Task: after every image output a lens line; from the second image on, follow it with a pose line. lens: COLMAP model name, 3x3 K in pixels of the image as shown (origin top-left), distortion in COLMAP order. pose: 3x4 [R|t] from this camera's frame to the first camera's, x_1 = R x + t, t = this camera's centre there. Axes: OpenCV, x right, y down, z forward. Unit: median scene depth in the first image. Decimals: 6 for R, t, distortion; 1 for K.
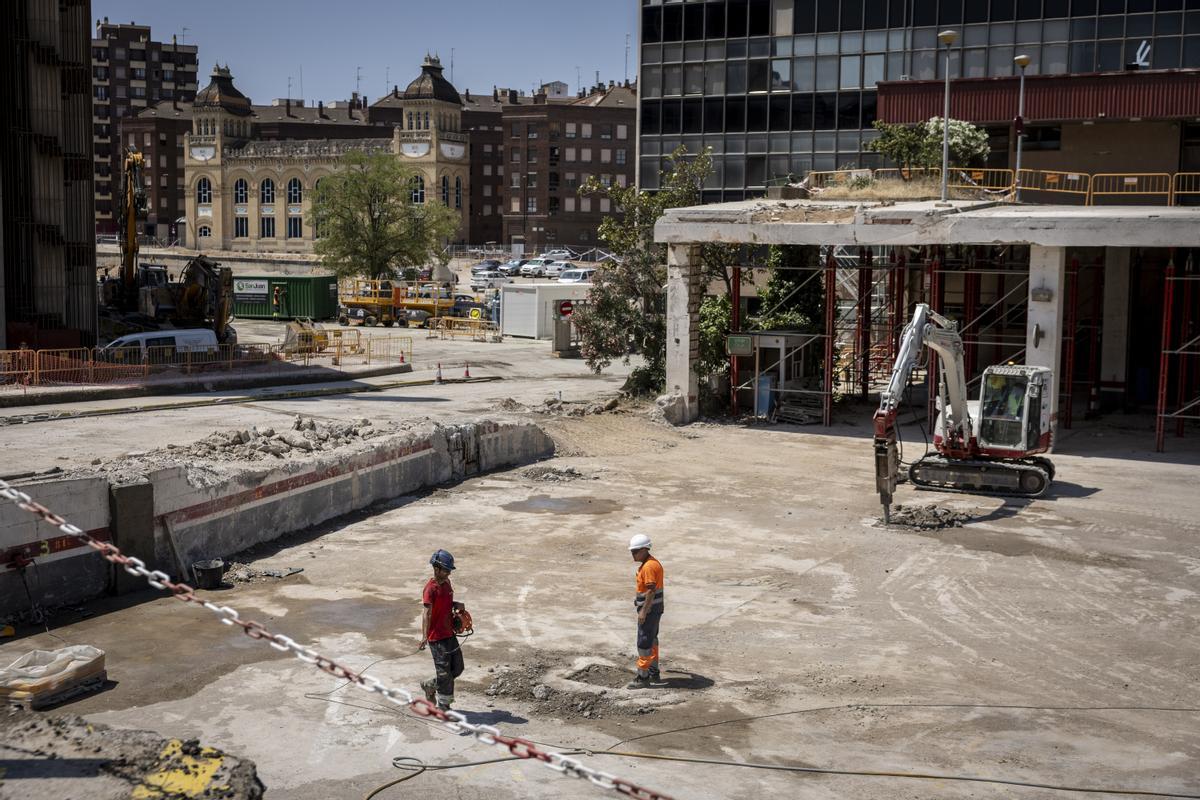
lens RADIAL K [[1426.3, 0, 544.6], [0, 1426.3, 399.5], [0, 0, 1]] dist [0.030032, 0.023527]
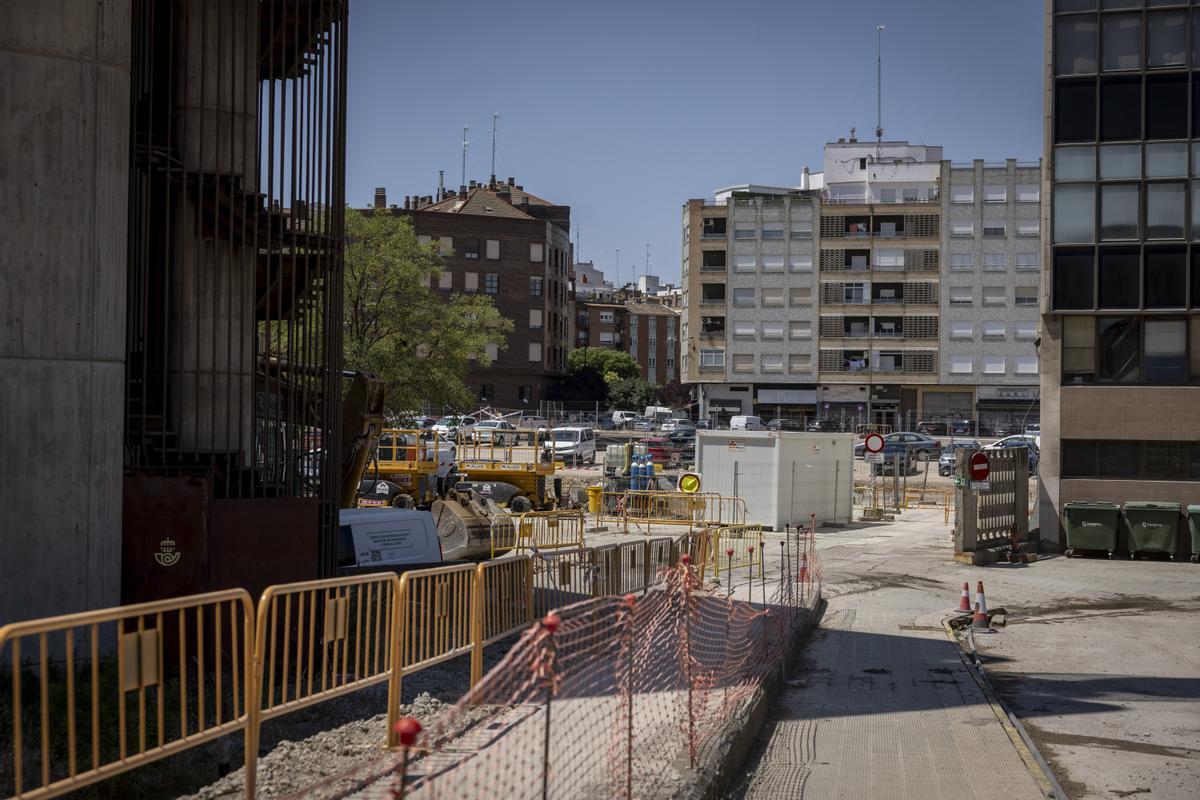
lens RADIAL K [[1726.9, 0, 537.0], [0, 1726.9, 400.1], [0, 0, 1]] dist [0.021473, -0.017918]
pose [[0.981684, 0.003179, 0.190487, -0.090303], [0.020197, 0.992490, -0.120650, -0.005956], [-0.189440, 0.122287, 0.974247, 0.154535]]
